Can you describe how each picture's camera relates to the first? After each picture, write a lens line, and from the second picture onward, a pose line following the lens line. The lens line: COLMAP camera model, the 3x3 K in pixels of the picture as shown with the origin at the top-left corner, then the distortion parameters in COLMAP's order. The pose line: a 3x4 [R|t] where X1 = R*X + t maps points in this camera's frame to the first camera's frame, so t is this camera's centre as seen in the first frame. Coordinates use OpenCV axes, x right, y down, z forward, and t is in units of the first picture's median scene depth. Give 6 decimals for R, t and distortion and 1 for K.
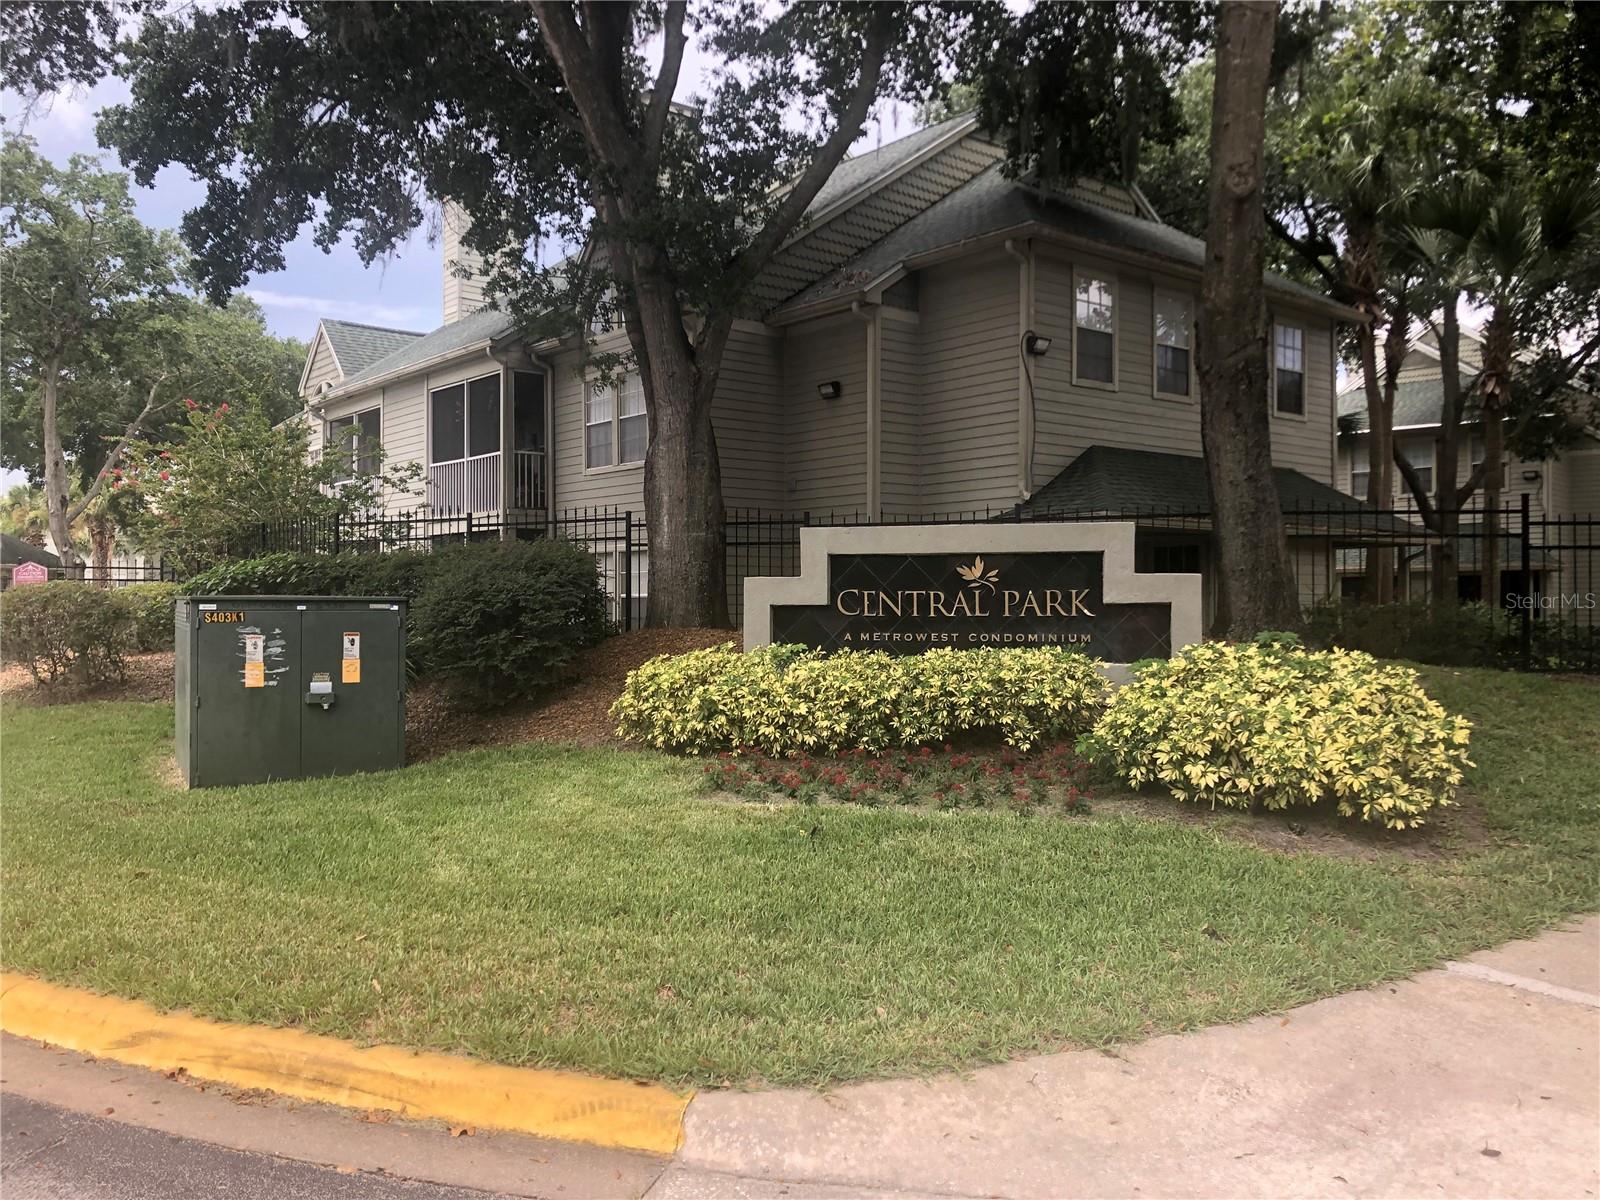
lens RADIAL K [[1265.8, 0, 800.0], [0, 1265.8, 600.0], [0, 0, 1]] dist [0.115474, -0.177144]
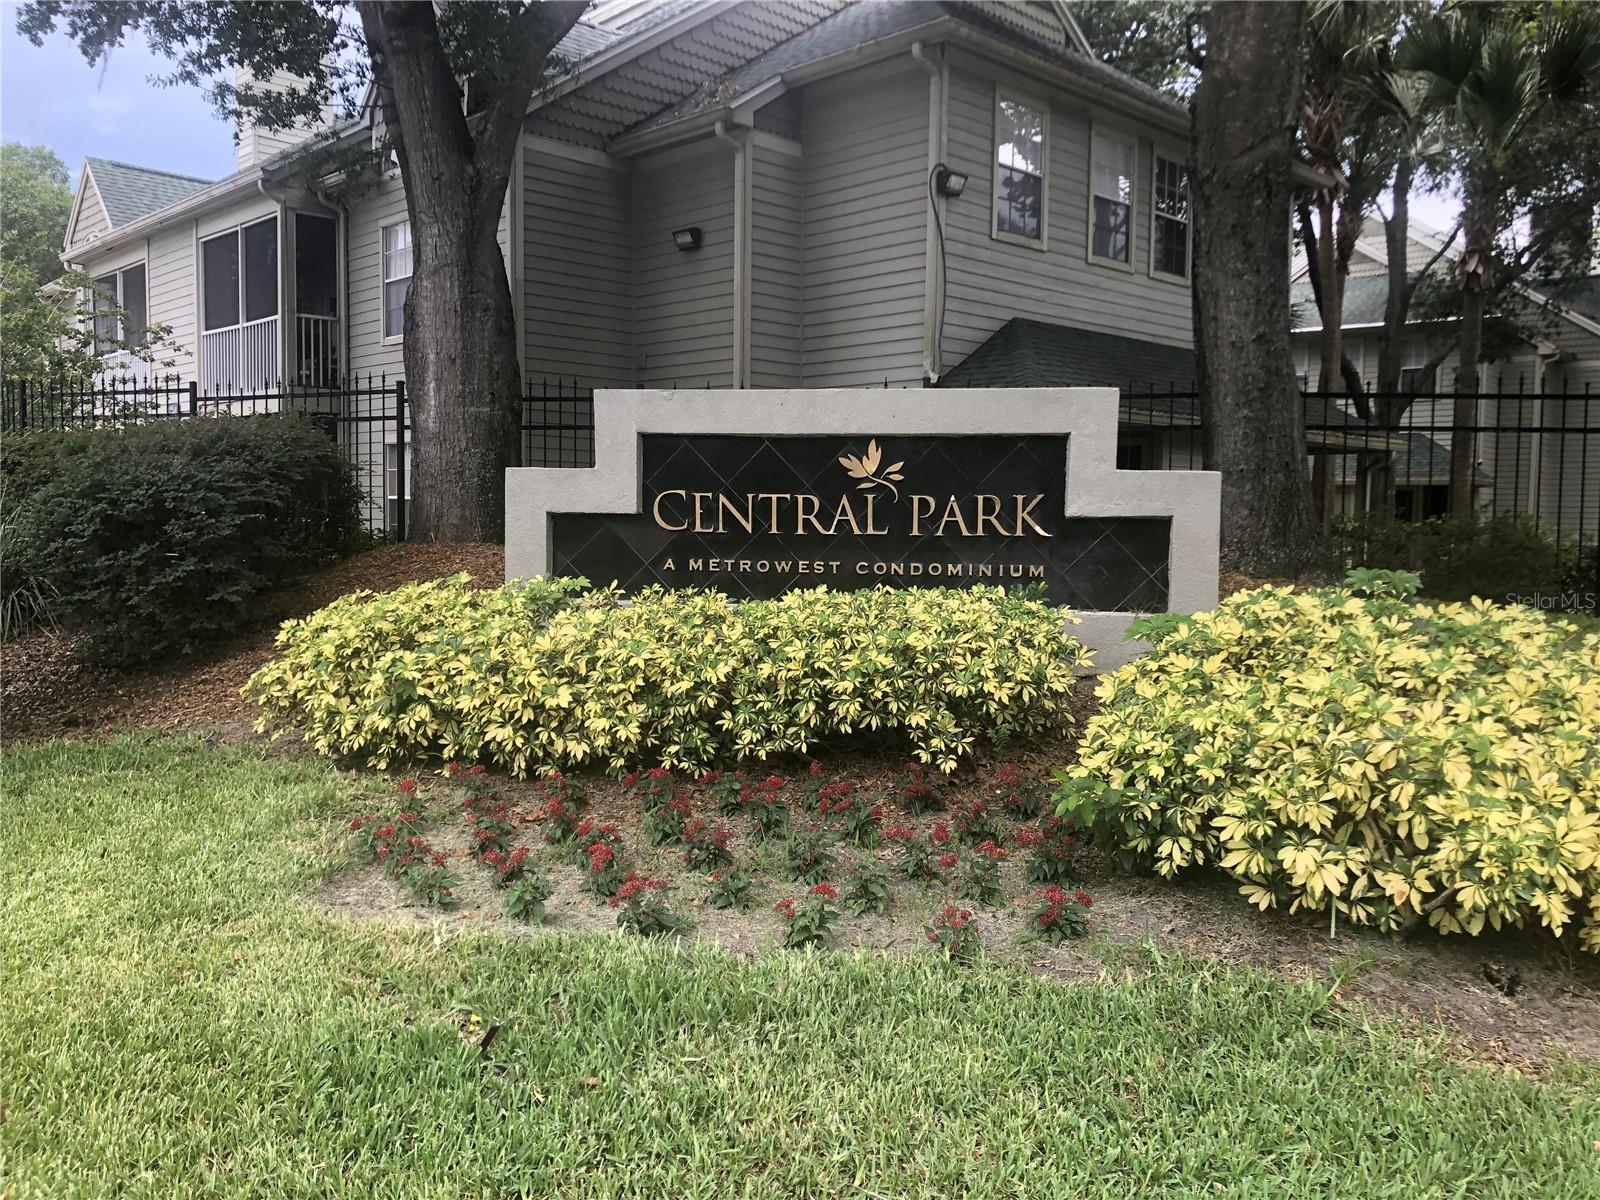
lens RADIAL K [[1295.5, 0, 800.0], [0, 1295.5, 600.0], [0, 0, 1]] dist [0.056162, -0.006537]
pose [[0.996158, 0.008102, 0.087204, 0.055015], [-0.014166, 0.997506, 0.069145, 0.000990], [-0.086426, -0.070115, 0.993788, 0.403142]]
